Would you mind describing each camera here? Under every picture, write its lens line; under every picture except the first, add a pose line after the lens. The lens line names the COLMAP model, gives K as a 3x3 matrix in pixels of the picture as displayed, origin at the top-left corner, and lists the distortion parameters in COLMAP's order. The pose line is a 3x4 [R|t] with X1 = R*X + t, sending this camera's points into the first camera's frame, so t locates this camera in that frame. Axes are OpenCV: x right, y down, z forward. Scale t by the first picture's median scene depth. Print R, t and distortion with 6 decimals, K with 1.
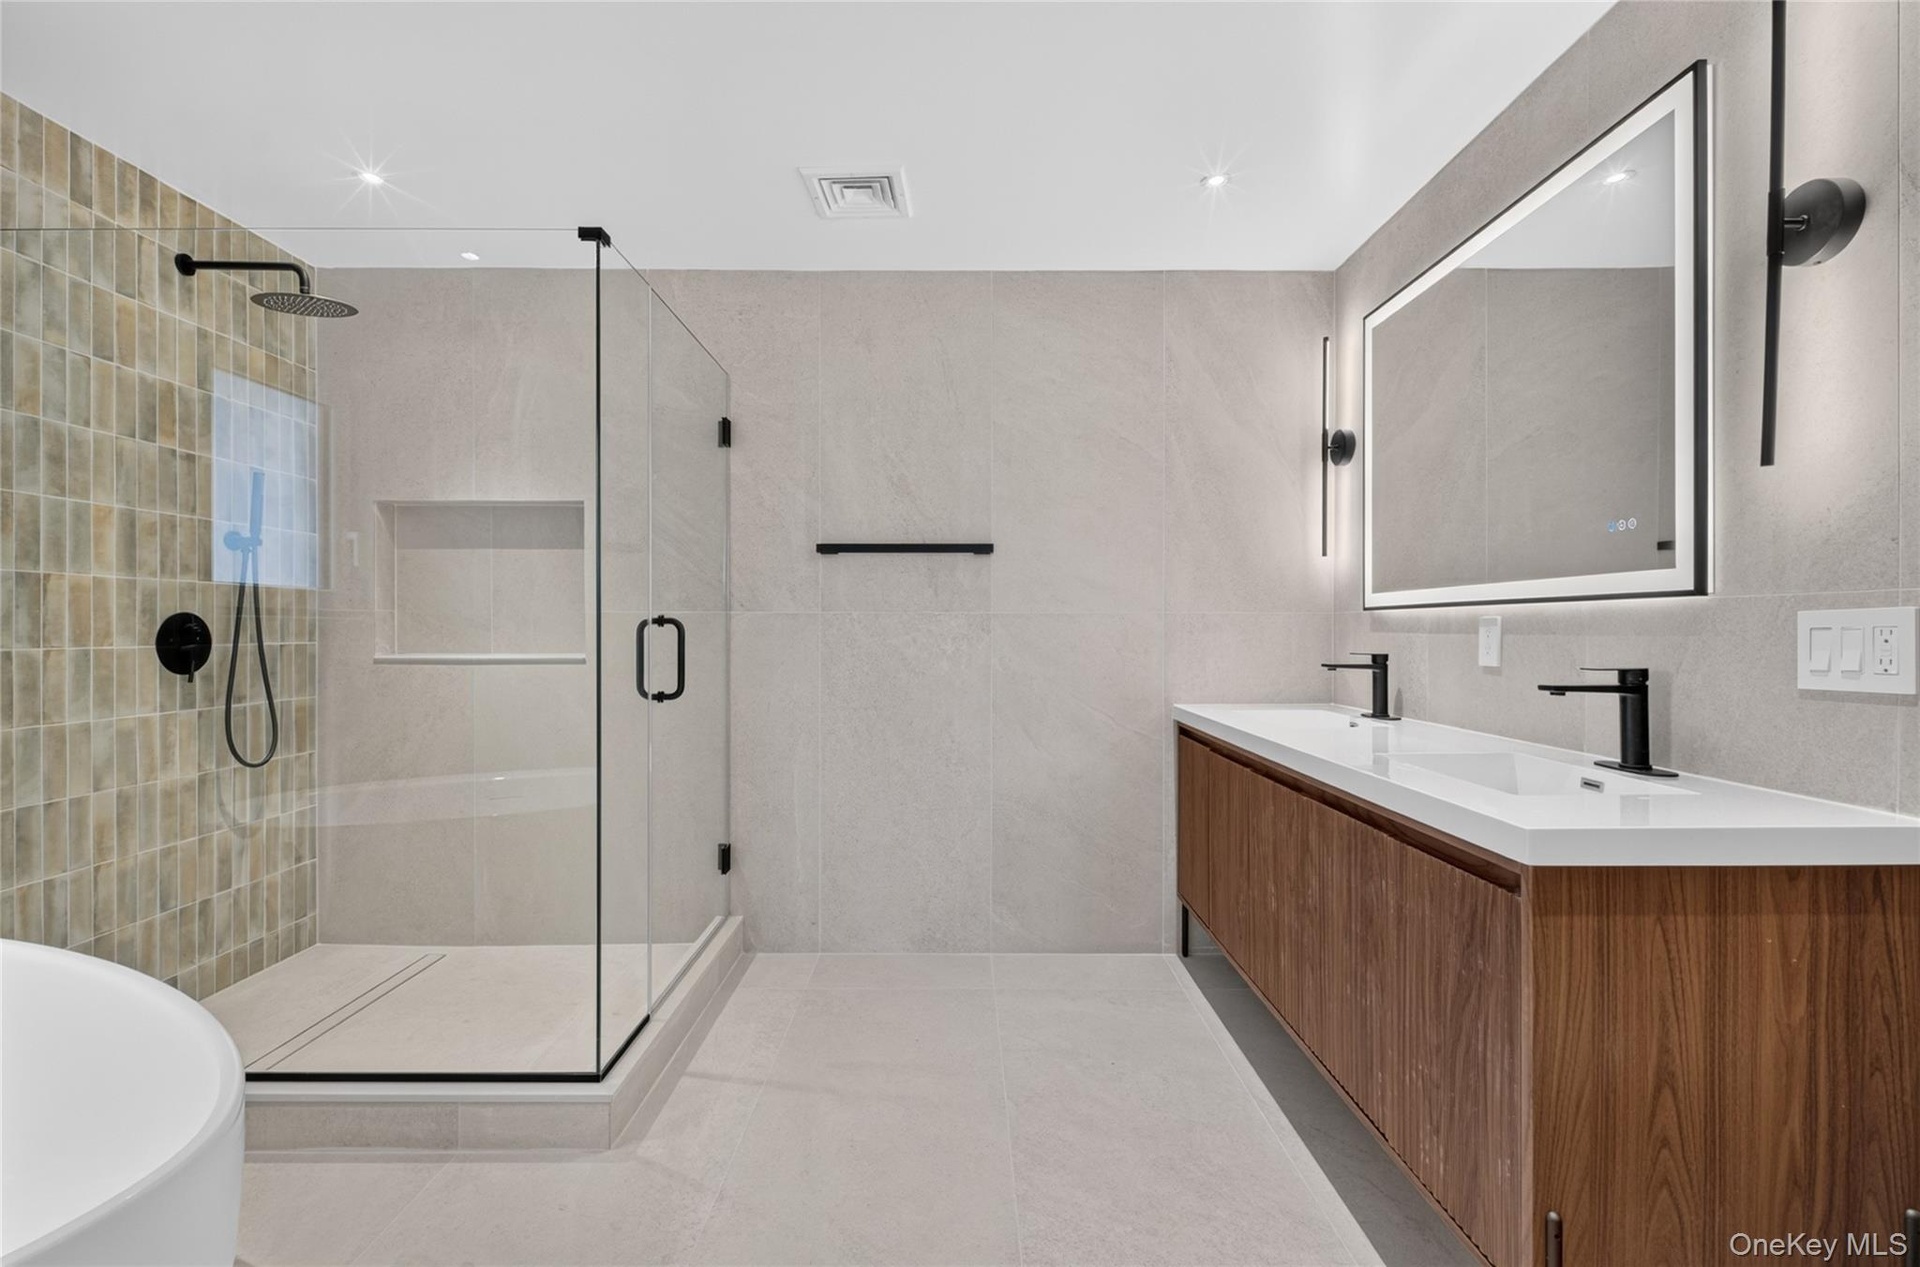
lens RADIAL K [[876.2, 0, 961.6], [0, 876.2, 634.6], [0, 0, 1]] dist [0.006858, -0.003056]
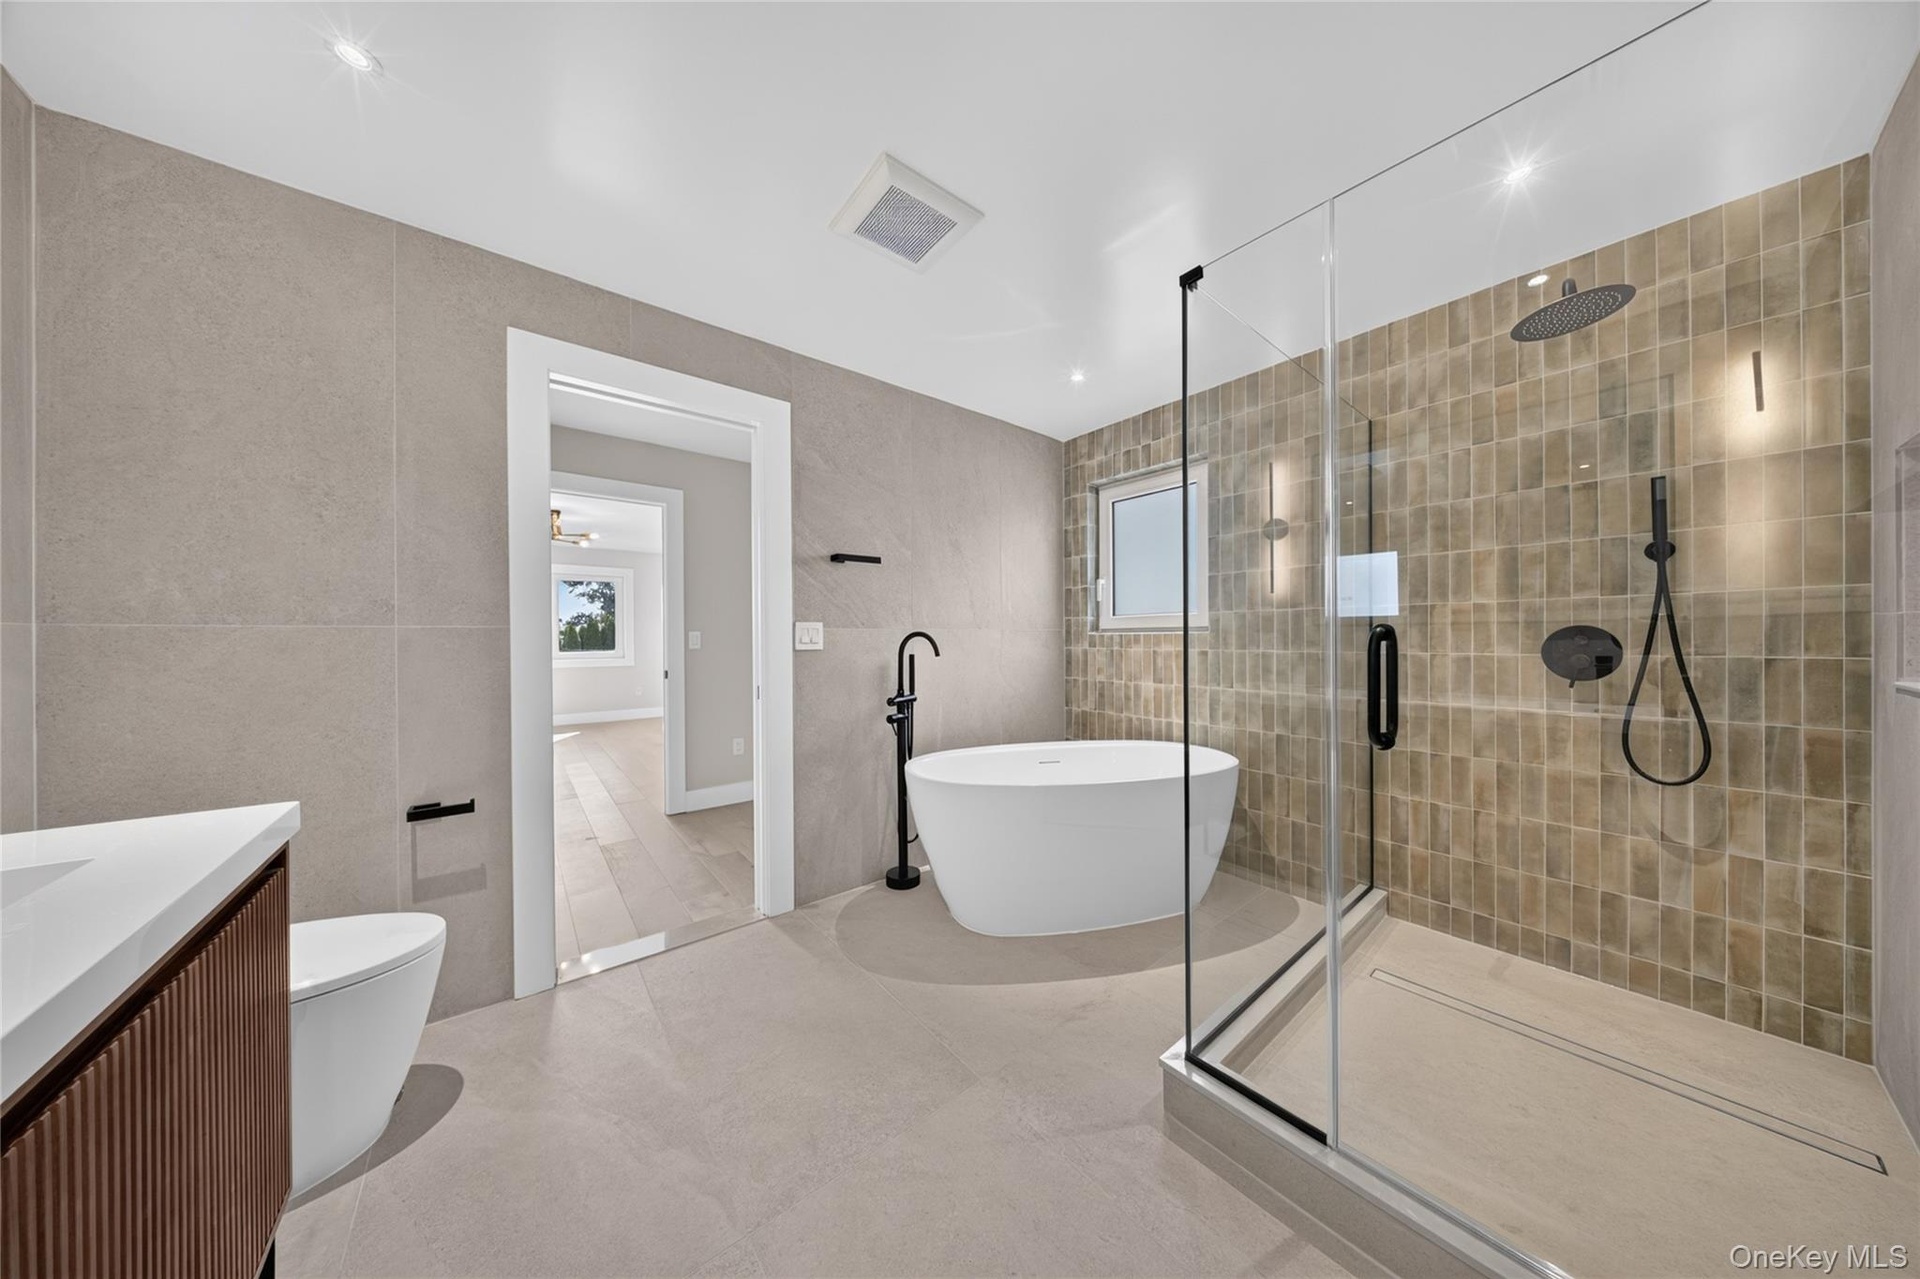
lens RADIAL K [[556.6, 0, 959.8], [0, 556.6, 638.3], [0, 0, 1]] dist [0.000362, -0.000015]
pose [[-0.774964, 0.001973, -0.632002, 0.199033], [0.001176, 0.999998, 0.001680, -0.011641], [0.632004, 0.000559, -0.774965, 1.124408]]
